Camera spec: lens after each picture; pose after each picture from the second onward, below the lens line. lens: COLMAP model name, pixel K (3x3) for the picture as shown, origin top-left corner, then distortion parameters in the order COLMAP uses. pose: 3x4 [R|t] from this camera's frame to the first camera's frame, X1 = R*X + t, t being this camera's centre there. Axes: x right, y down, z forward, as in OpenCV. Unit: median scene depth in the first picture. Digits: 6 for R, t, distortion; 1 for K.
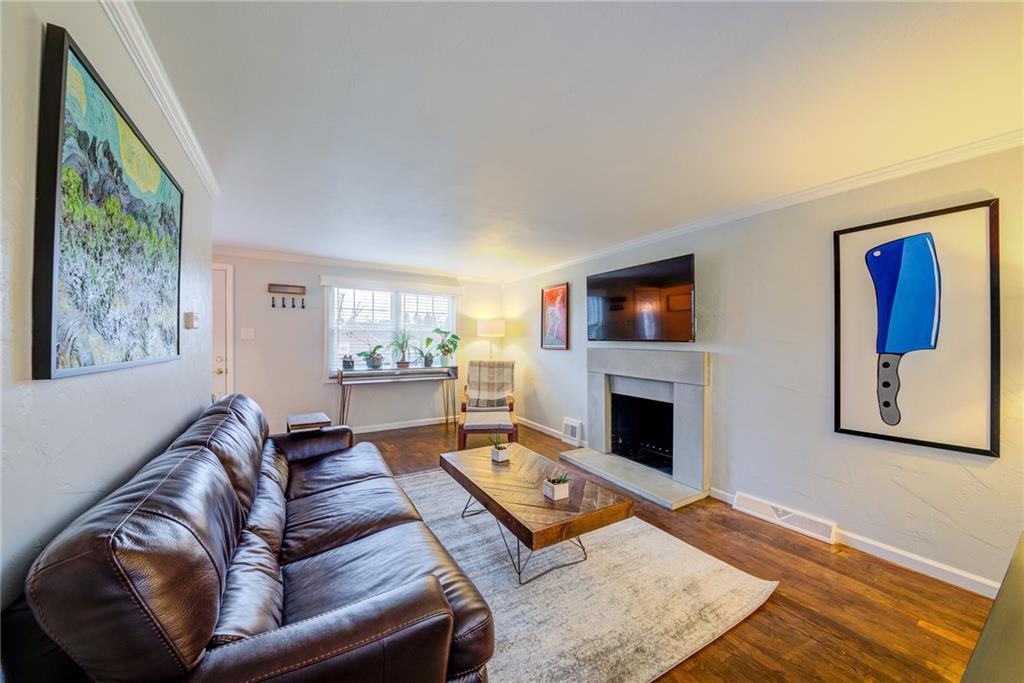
lens RADIAL K [[358.0, 0, 512.8], [0, 358.0, 344.5], [0, 0, 1]] dist [0.010011, -0.011252]
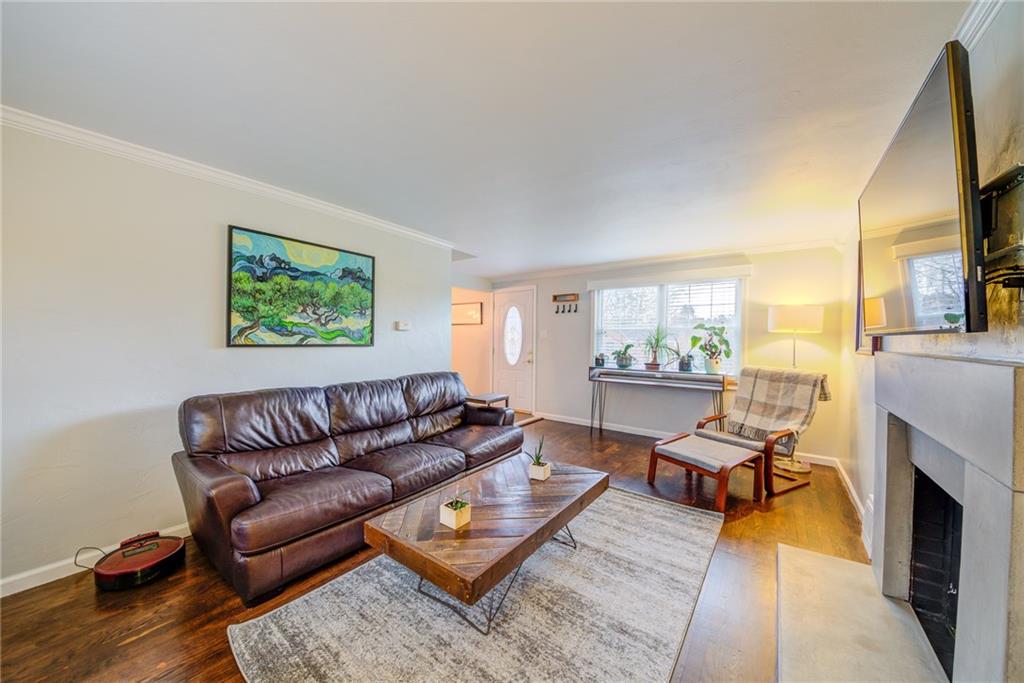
lens RADIAL K [[358.0, 0, 512.8], [0, 358.0, 344.5], [0, 0, 1]] dist [0.010011, -0.011252]
pose [[0.372402, 0.006084, -0.928051, 0.418687], [-0.017620, 0.999845, -0.000516, 0.008902], [0.927904, 0.016545, 0.372452, 0.370084]]
